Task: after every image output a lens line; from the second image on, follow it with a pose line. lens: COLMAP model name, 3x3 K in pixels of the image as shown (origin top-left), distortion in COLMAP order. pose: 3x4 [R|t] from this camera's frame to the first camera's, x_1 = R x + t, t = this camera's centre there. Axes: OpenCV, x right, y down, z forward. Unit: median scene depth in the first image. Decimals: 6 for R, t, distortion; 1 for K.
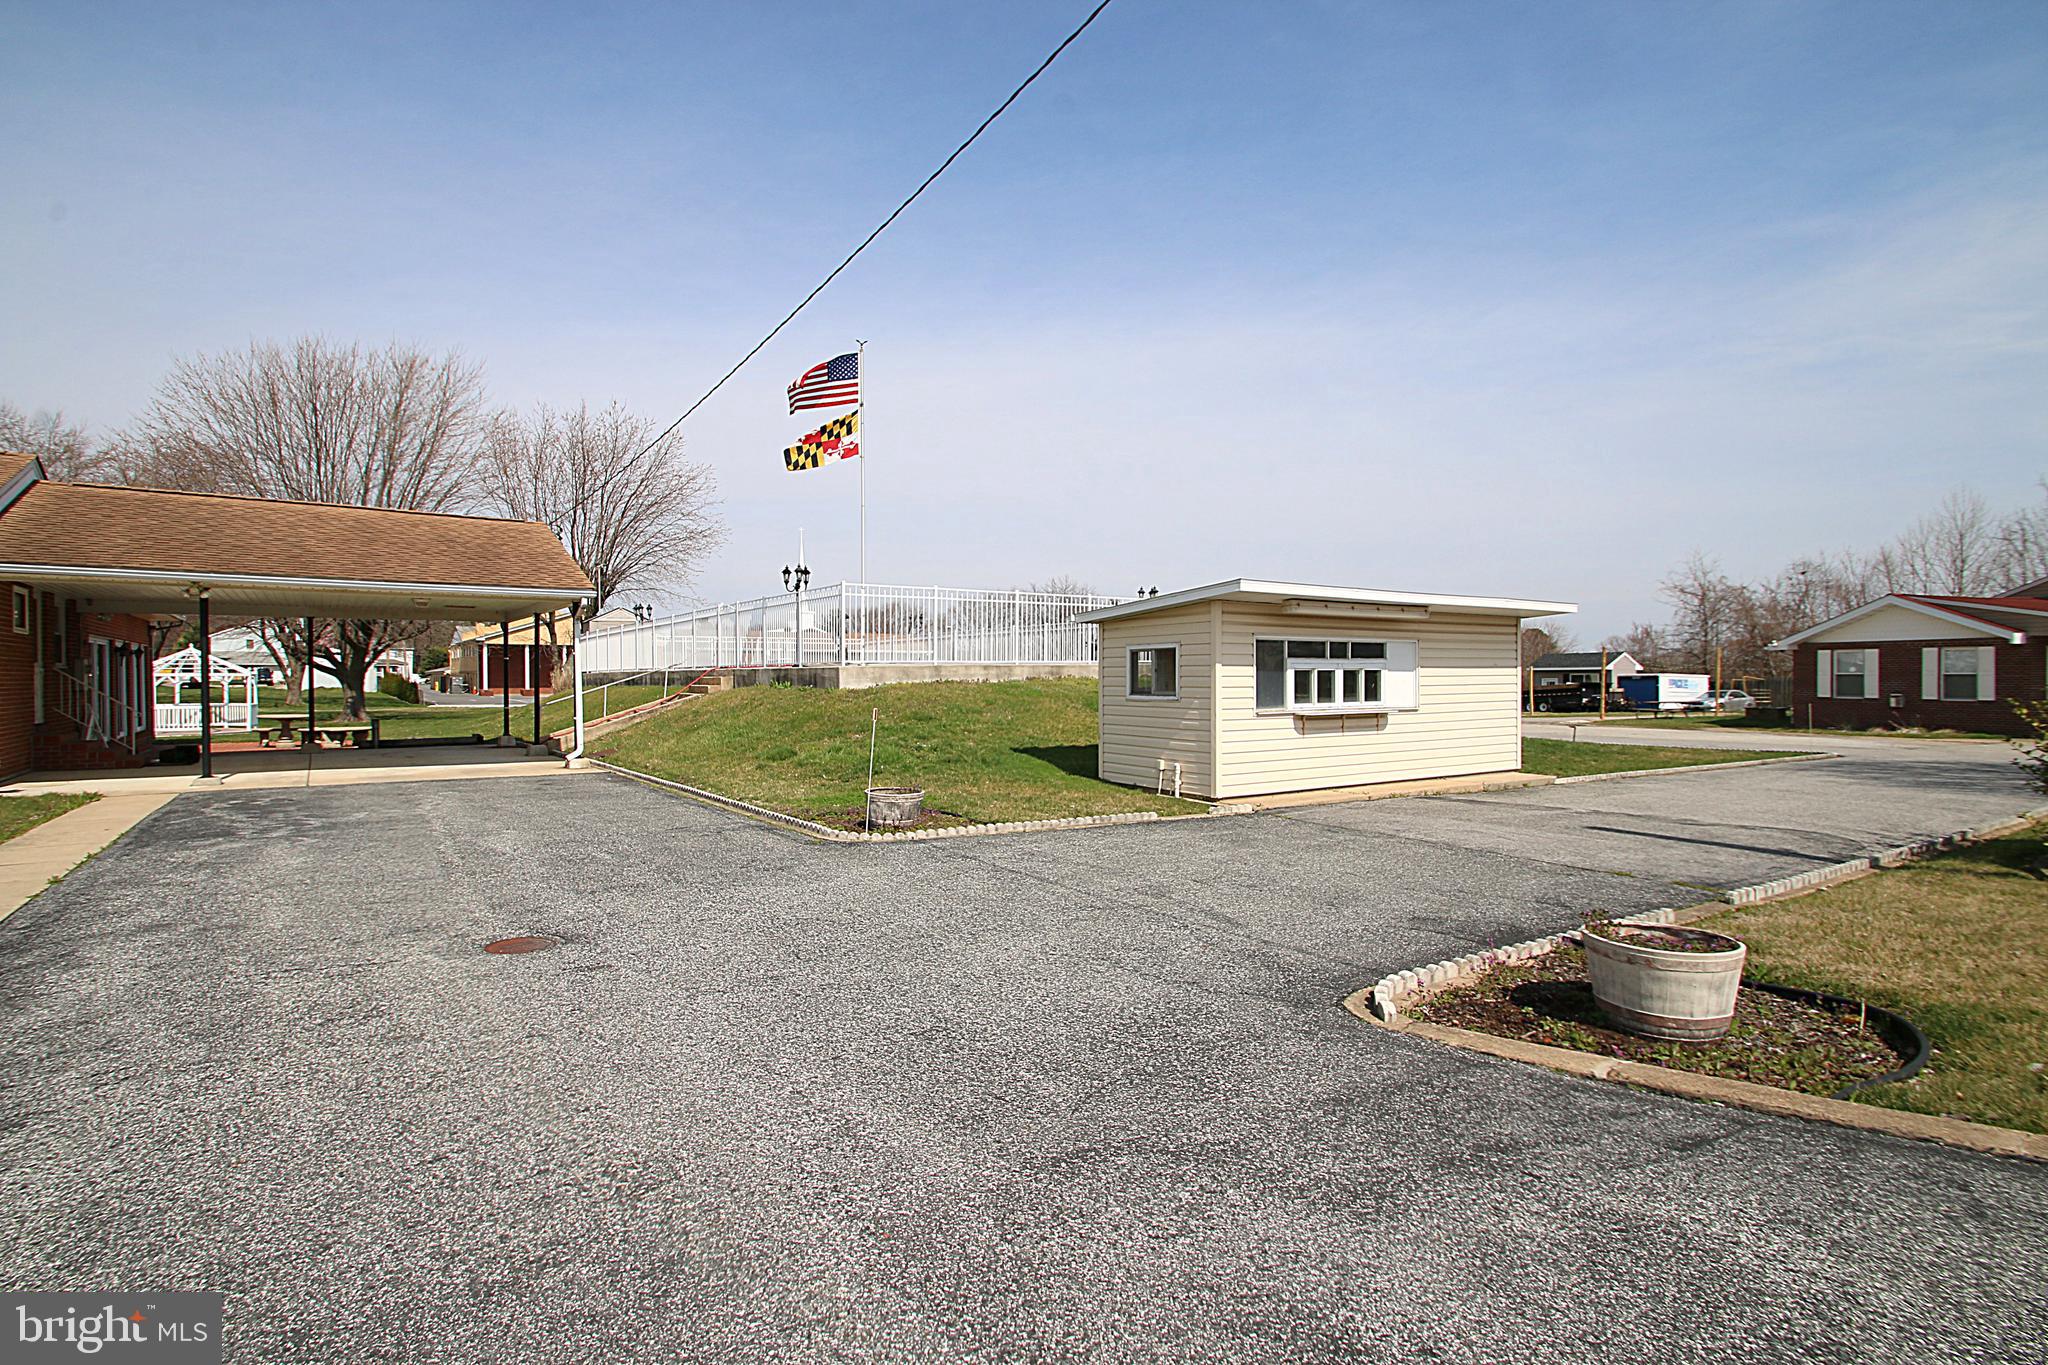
lens RADIAL K [[956.6, 0, 1018.4], [0, 956.6, 685.3], [0, 0, 1]] dist [0.005507, -0.011687]
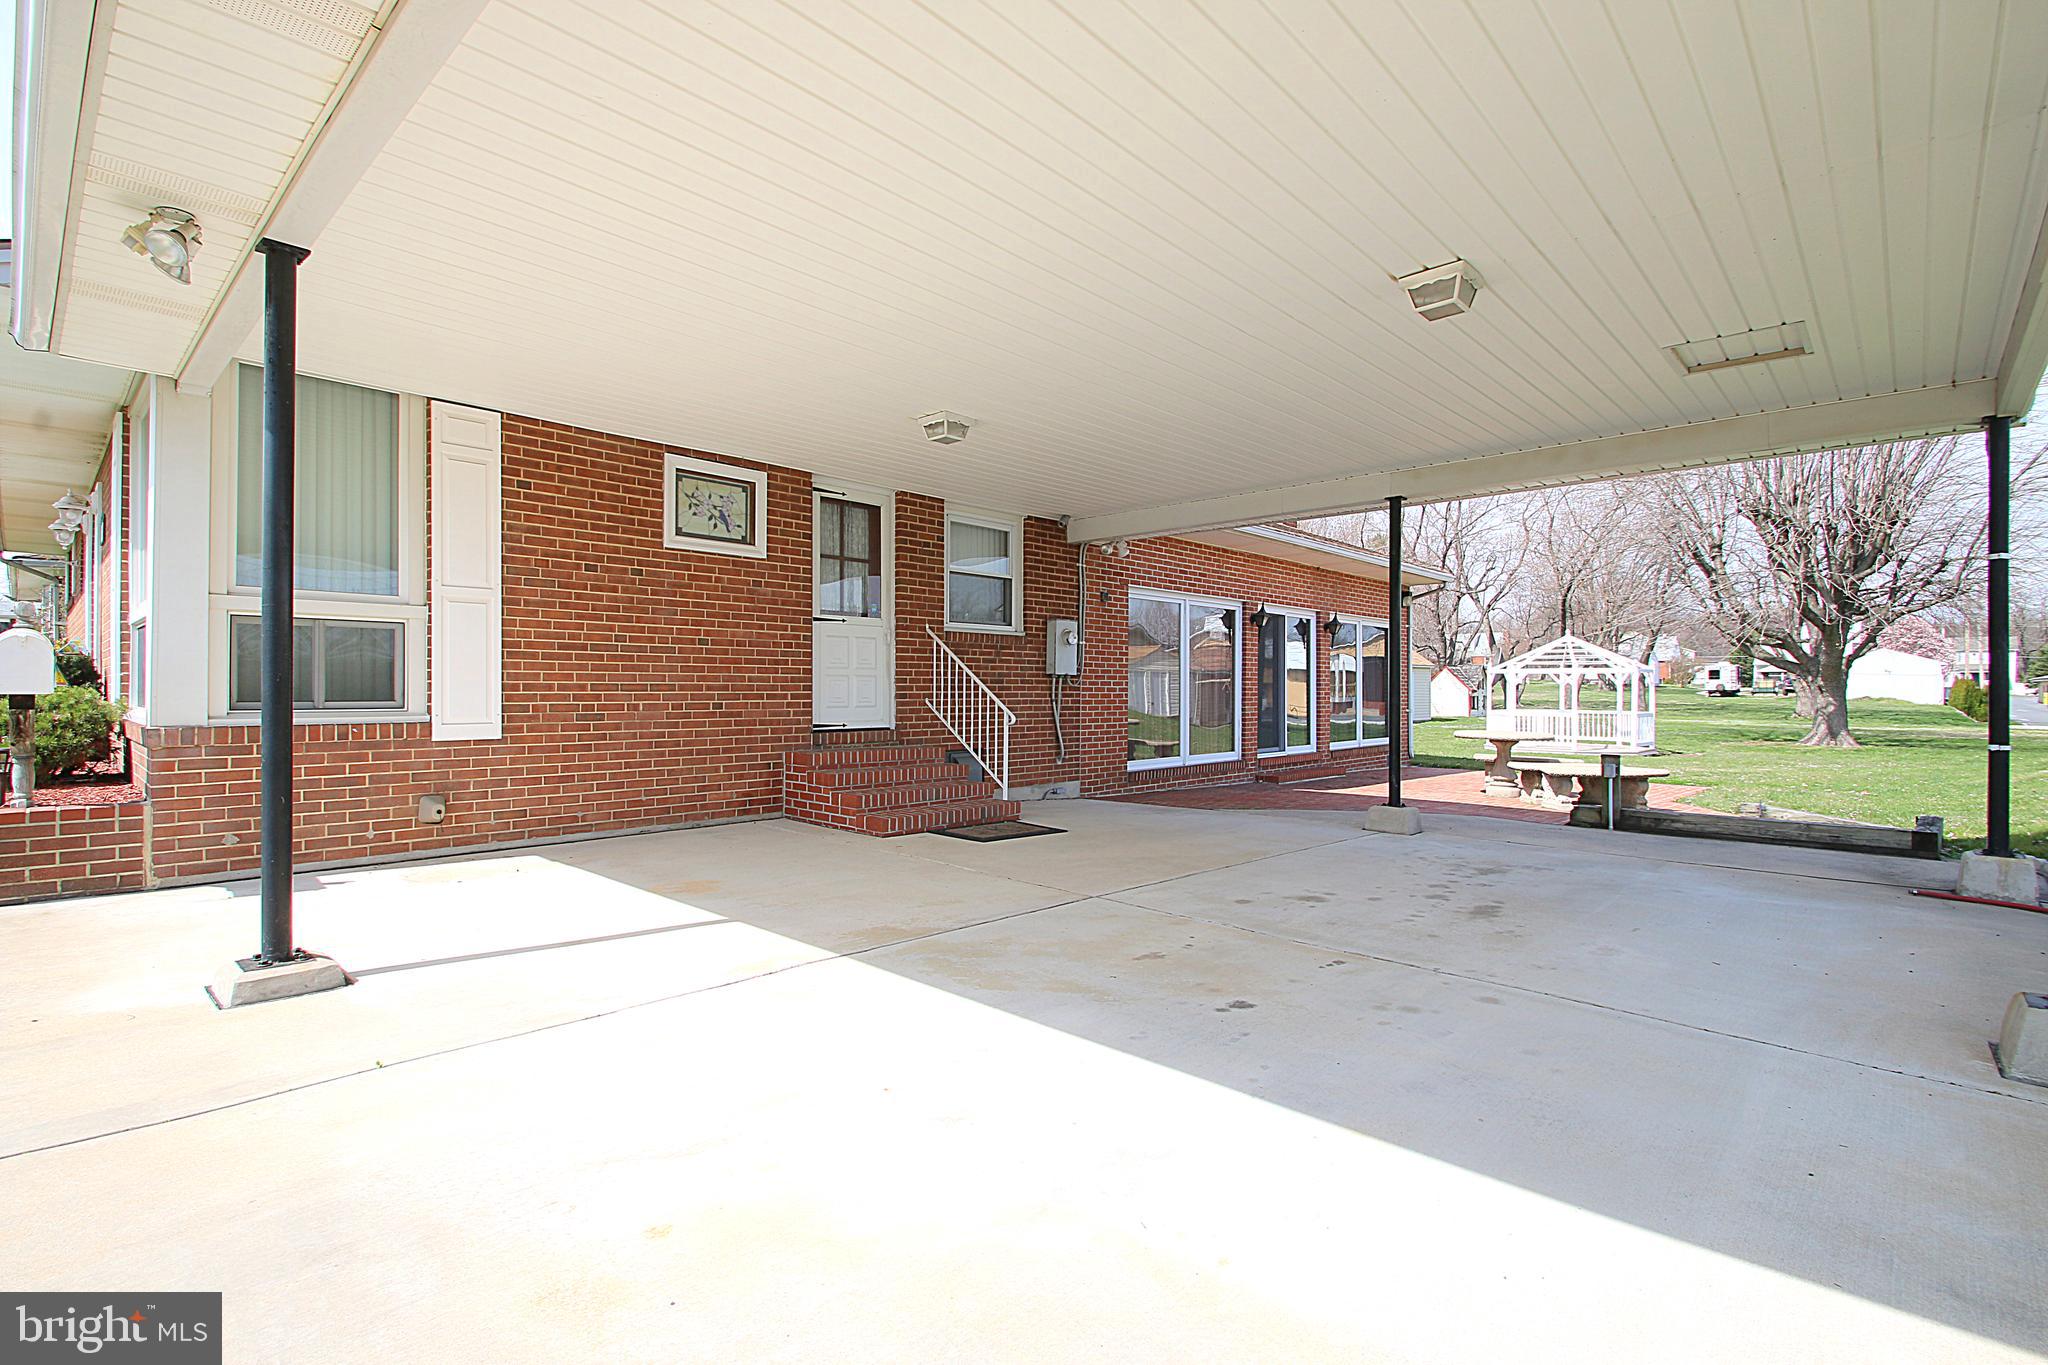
lens RADIAL K [[956.6, 0, 1010.2], [0, 956.6, 684.2], [0, 0, 1]] dist [0.005507, -0.011687]
pose [[0.178110, 0.002346, -0.984008, -0.396429], [-0.015294, 0.999883, -0.000384, 0.012001], [0.983892, 0.015118, 0.178126, 0.831736]]
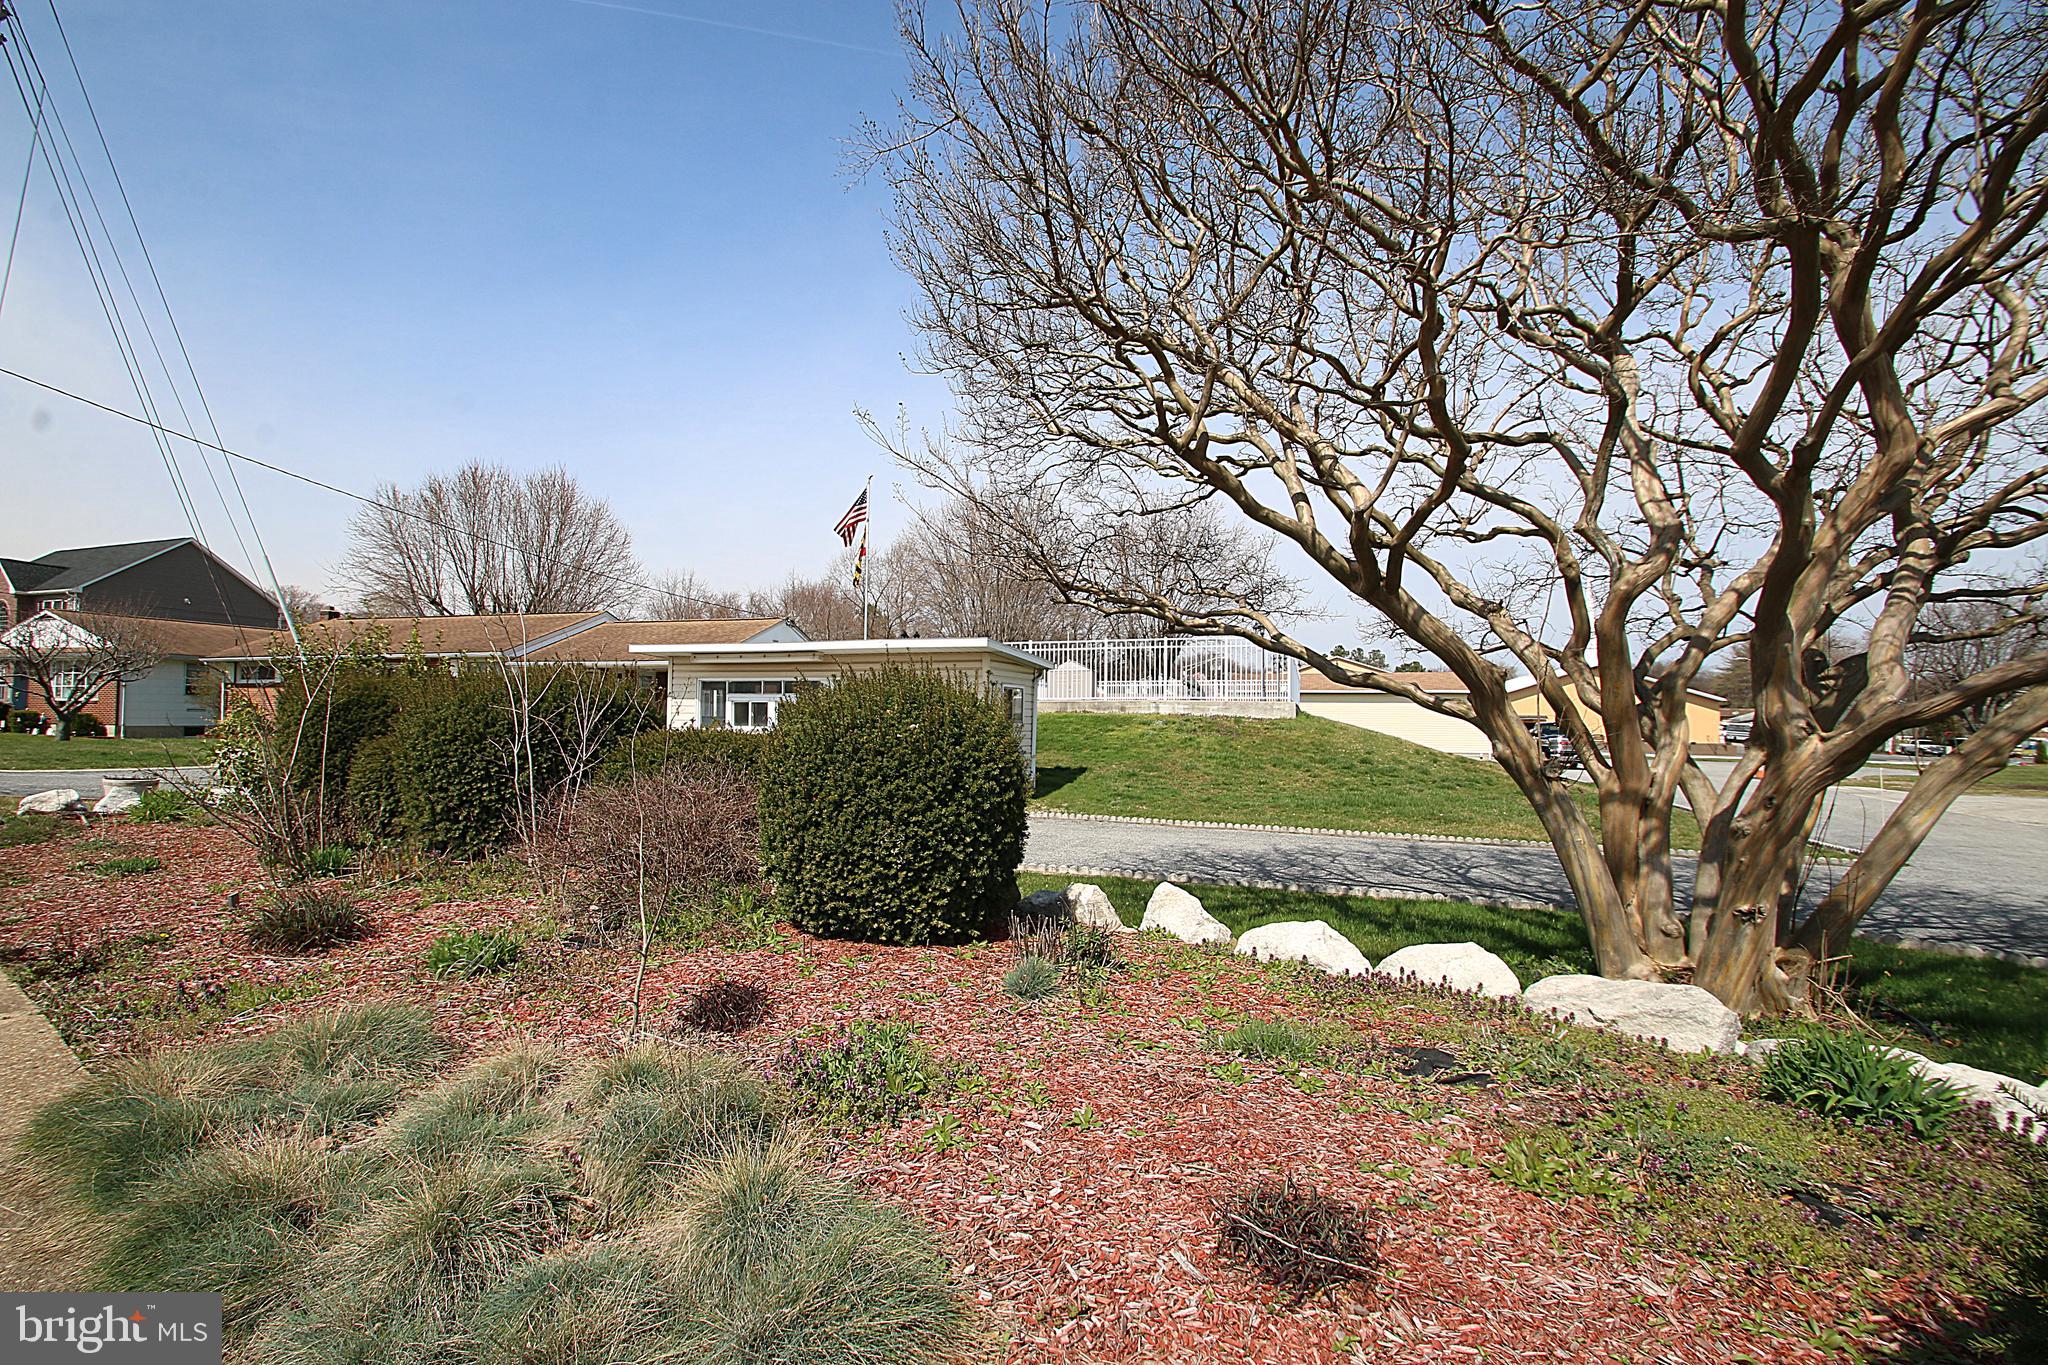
lens RADIAL K [[956.6, 0, 1009.7], [0, 956.6, 692.7], [0, 0, 1]] dist [0.005507, -0.011687]
pose [[0.601337, -0.011373, -0.798915, 1.121182], [-0.019138, 0.999407, -0.028632, 0.001919], [0.798766, 0.032507, 0.600763, 0.322526]]
